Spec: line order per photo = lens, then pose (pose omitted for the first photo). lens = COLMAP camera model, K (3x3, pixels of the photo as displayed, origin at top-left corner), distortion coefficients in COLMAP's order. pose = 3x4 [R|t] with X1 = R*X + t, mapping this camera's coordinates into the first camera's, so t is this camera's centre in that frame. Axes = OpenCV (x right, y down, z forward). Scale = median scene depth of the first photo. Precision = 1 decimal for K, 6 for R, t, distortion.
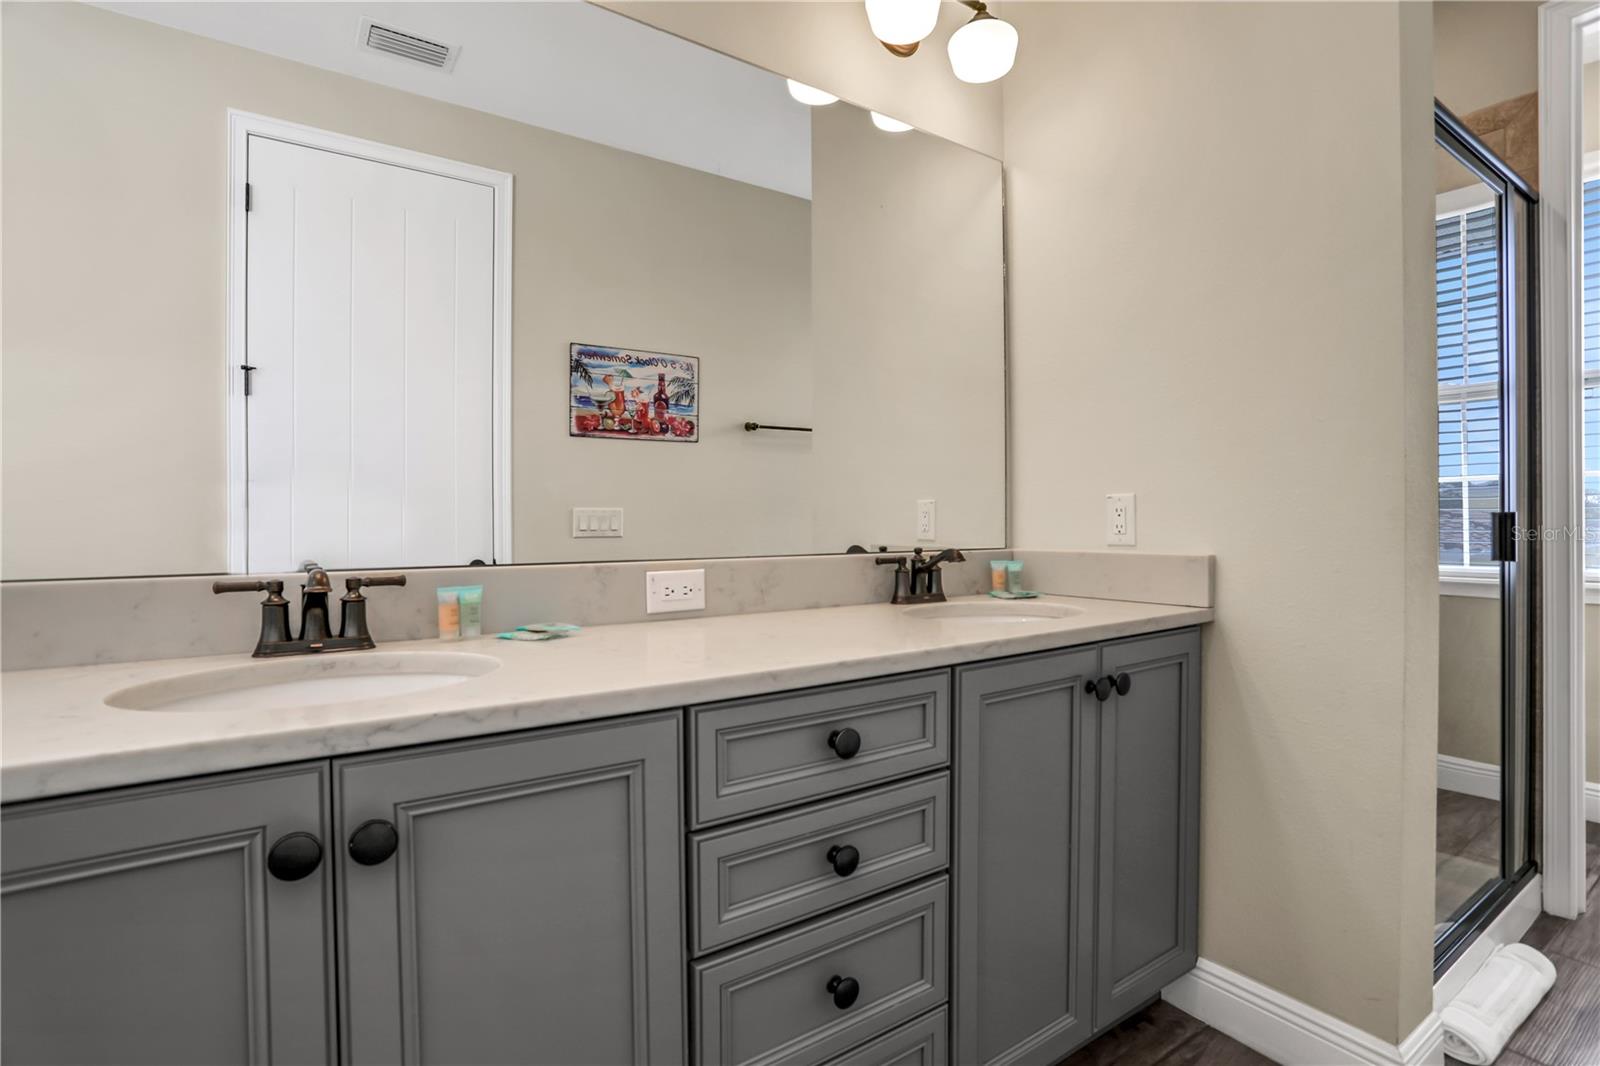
lens RADIAL K [[773.4, 0, 794.4], [0, 773.4, 525.5], [0, 0, 1]] dist [-0.079083, 0.031671]
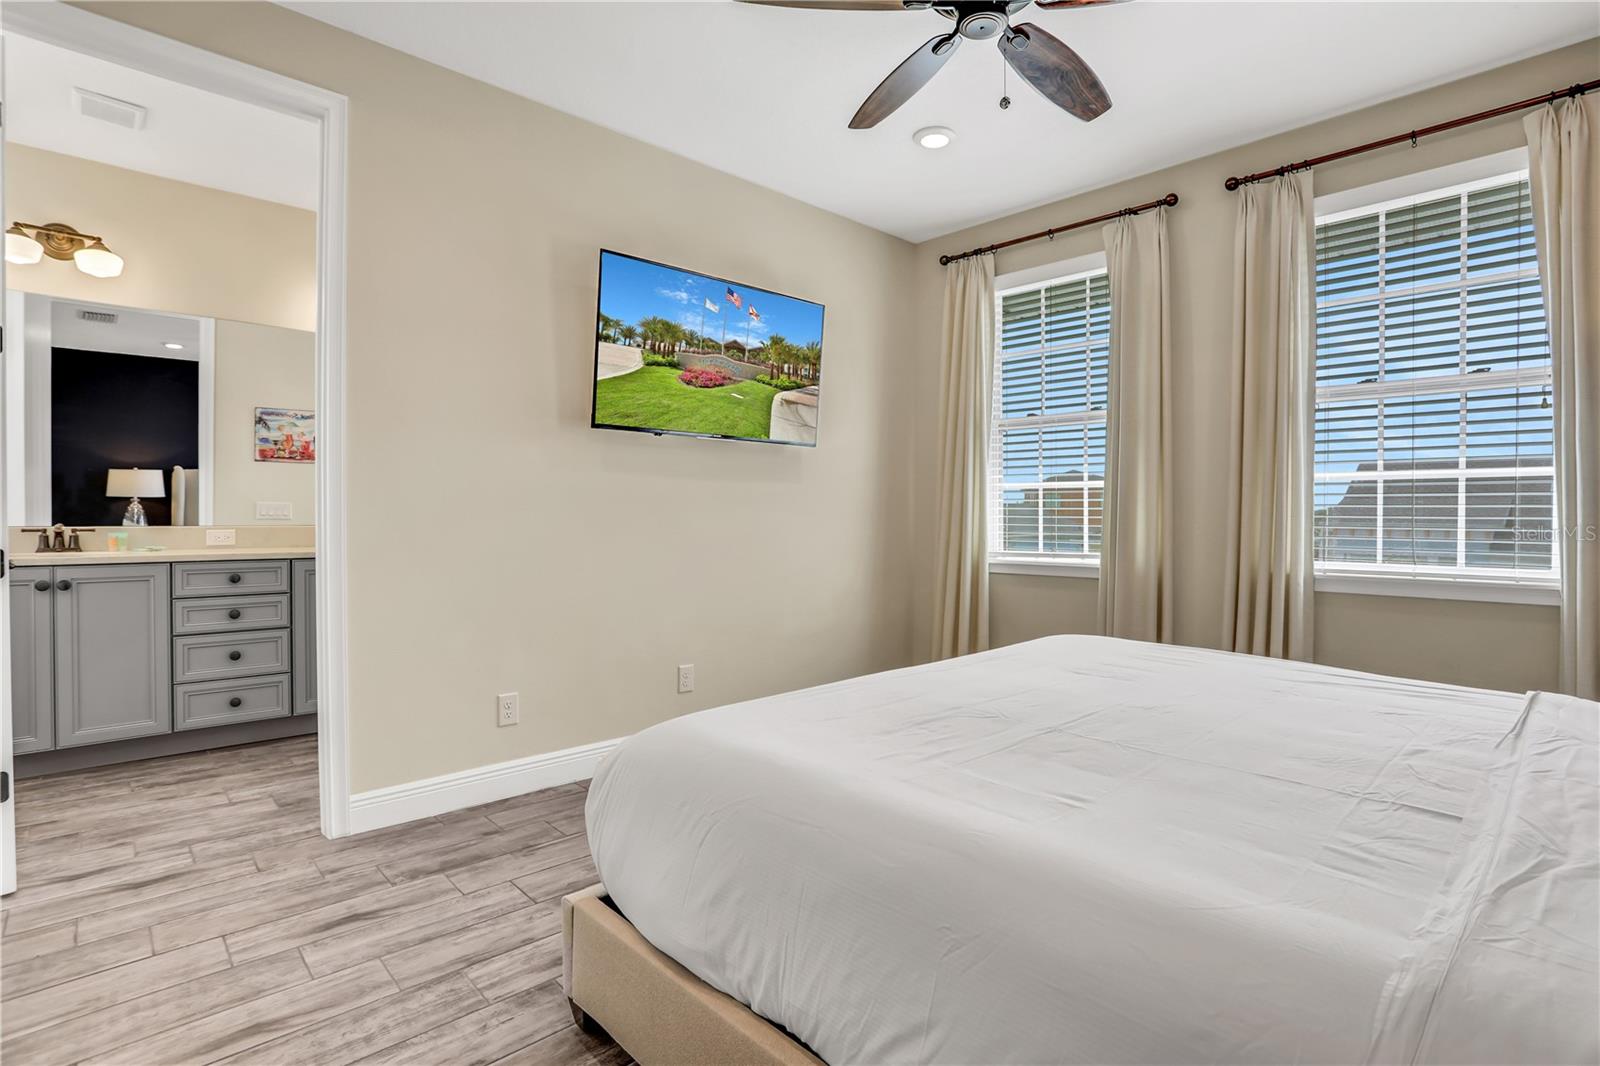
lens RADIAL K [[769.8, 0, 763.4], [0, 769.8, 516.5], [0, 0, 1]] dist [-0.036218, 0.019942]
pose [[0.992849, 0.008466, 0.119077, 1.831818], [-0.008687, 0.999961, 0.001335, -0.009792], [-0.119061, -0.002359, 0.992884, -2.393697]]
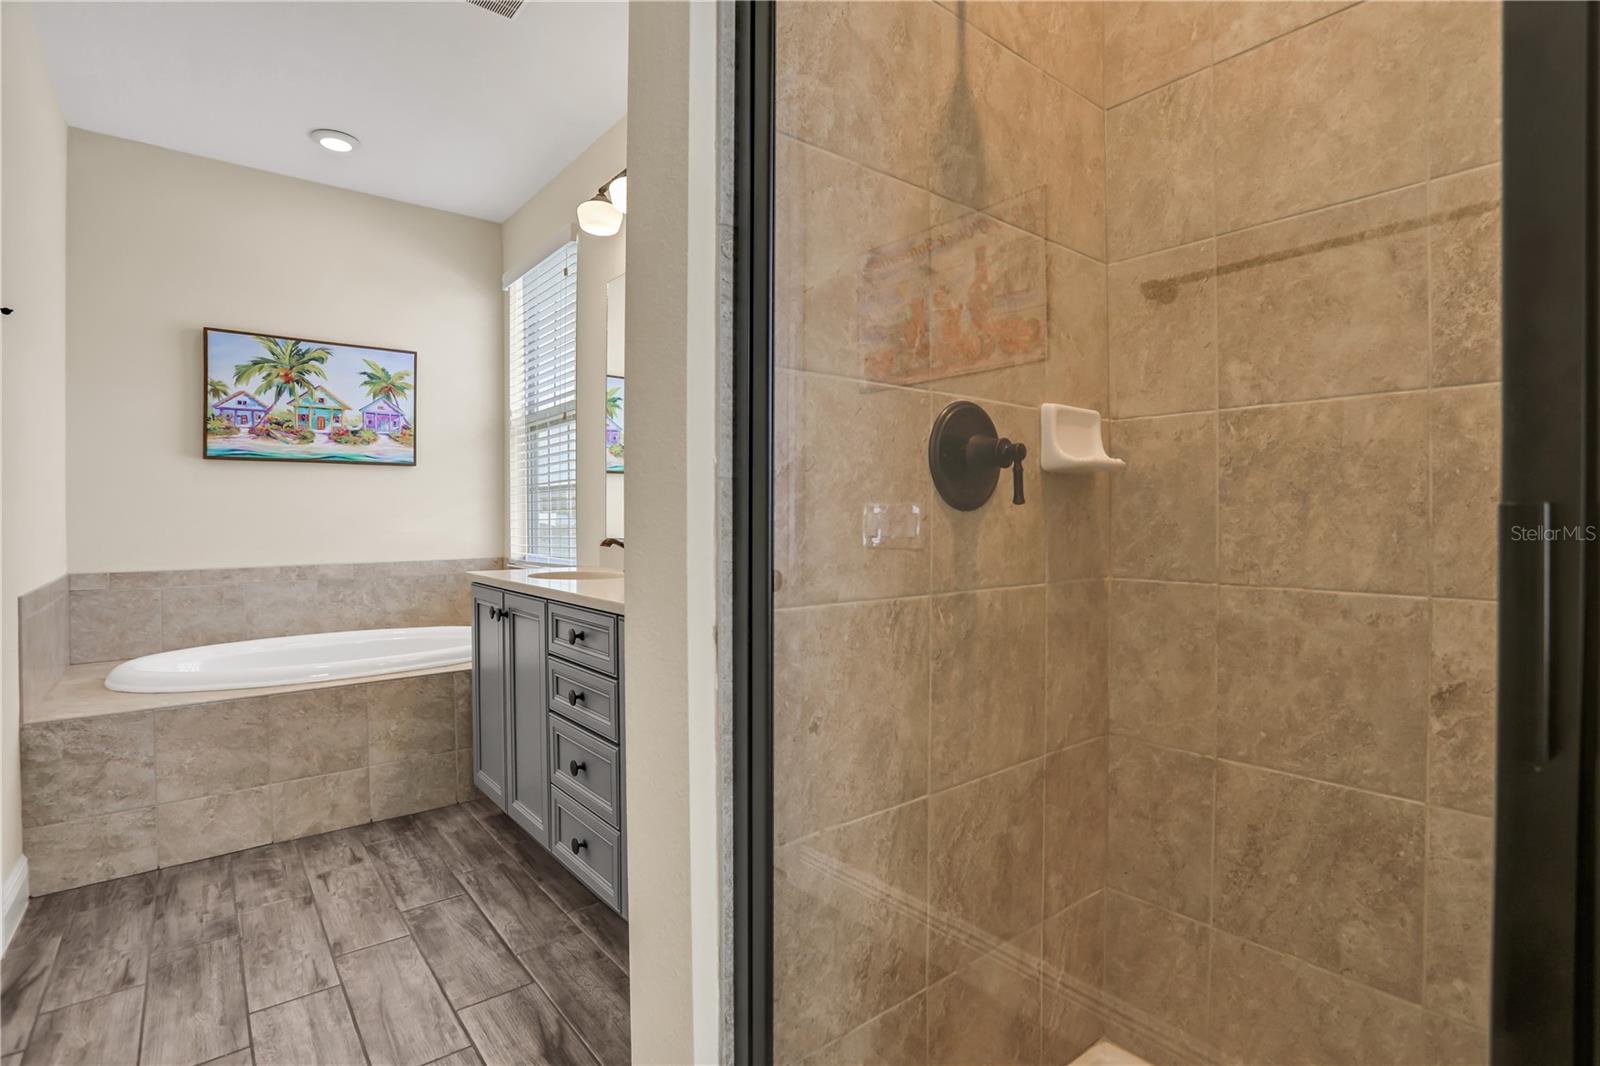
lens RADIAL K [[806.4, 0, 881.4], [0, 806.4, 527.7], [0, 0, 1]] dist [-0.070086, 0.021099]
pose [[0.111592, 0.017167, -0.993606, 2.001375], [-0.002802, 0.999852, 0.016960, -0.024324], [0.993750, 0.000891, 0.111624, 1.446971]]
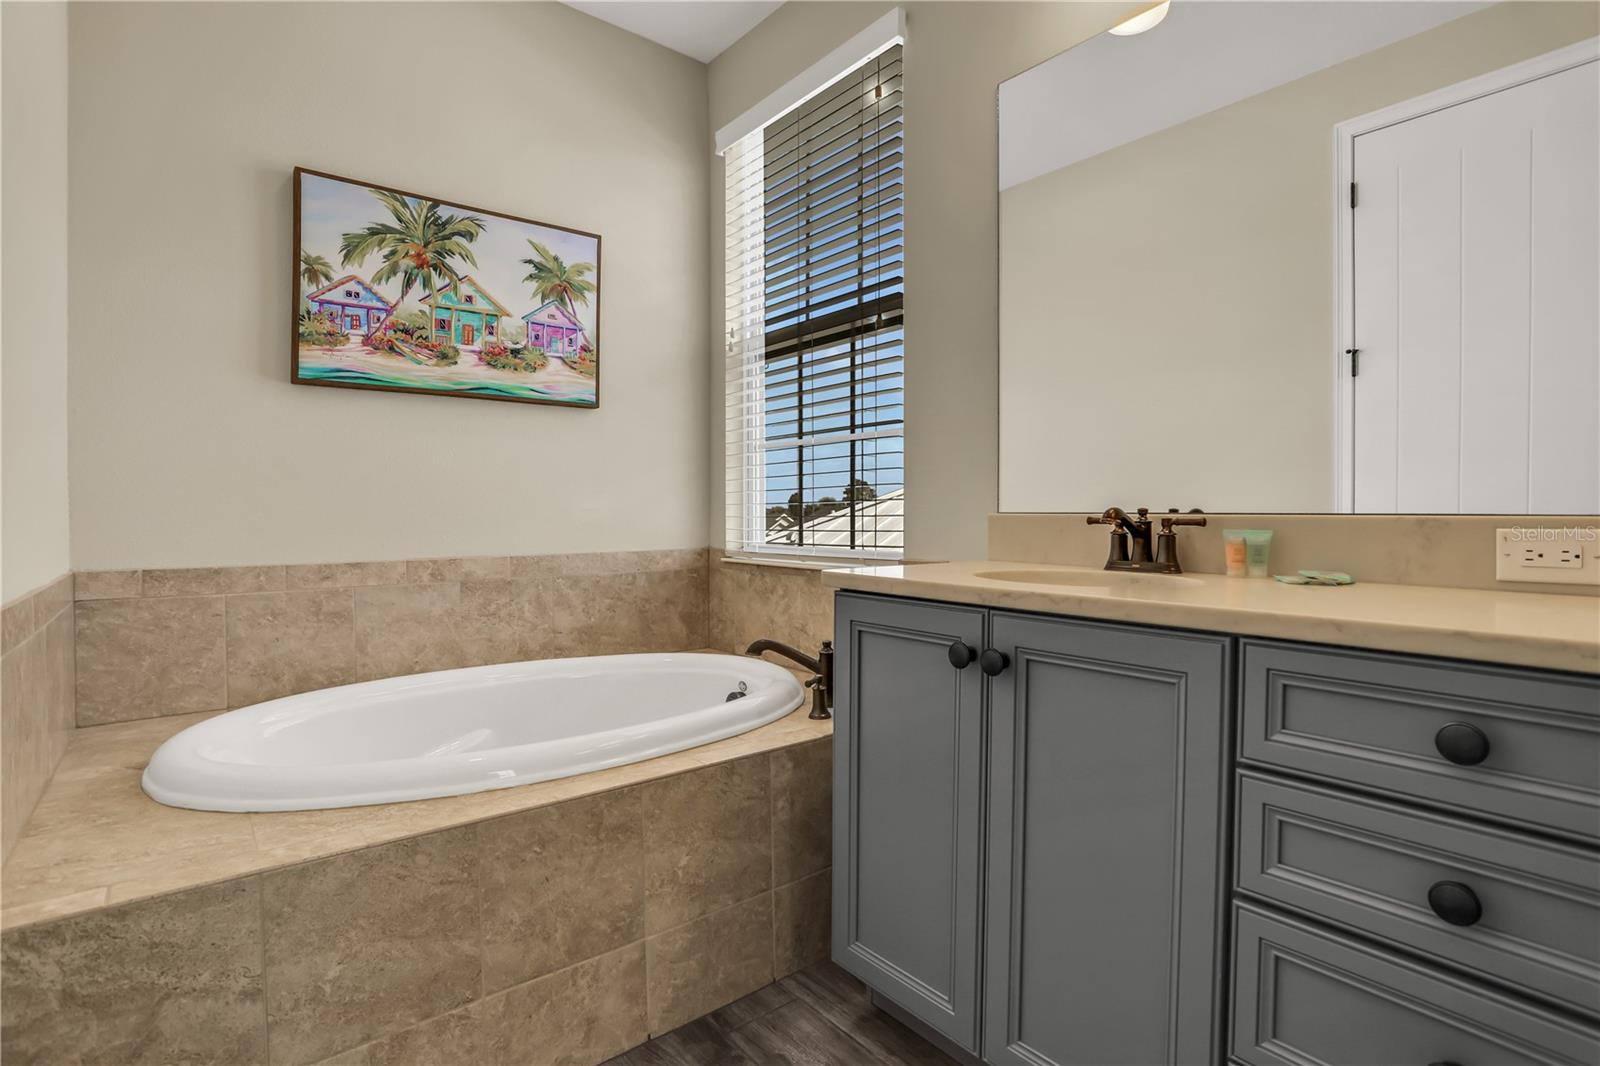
lens RADIAL K [[787.0, 0, 847.4], [0, 787.0, 529.5], [0, 0, 1]] dist [-0.069685, 0.022977]
pose [[0.096939, 0.023718, -0.995008, 0.680198], [-0.006001, 0.999712, 0.023245, 0.060941], [0.995272, 0.003718, 0.097054, 0.324913]]
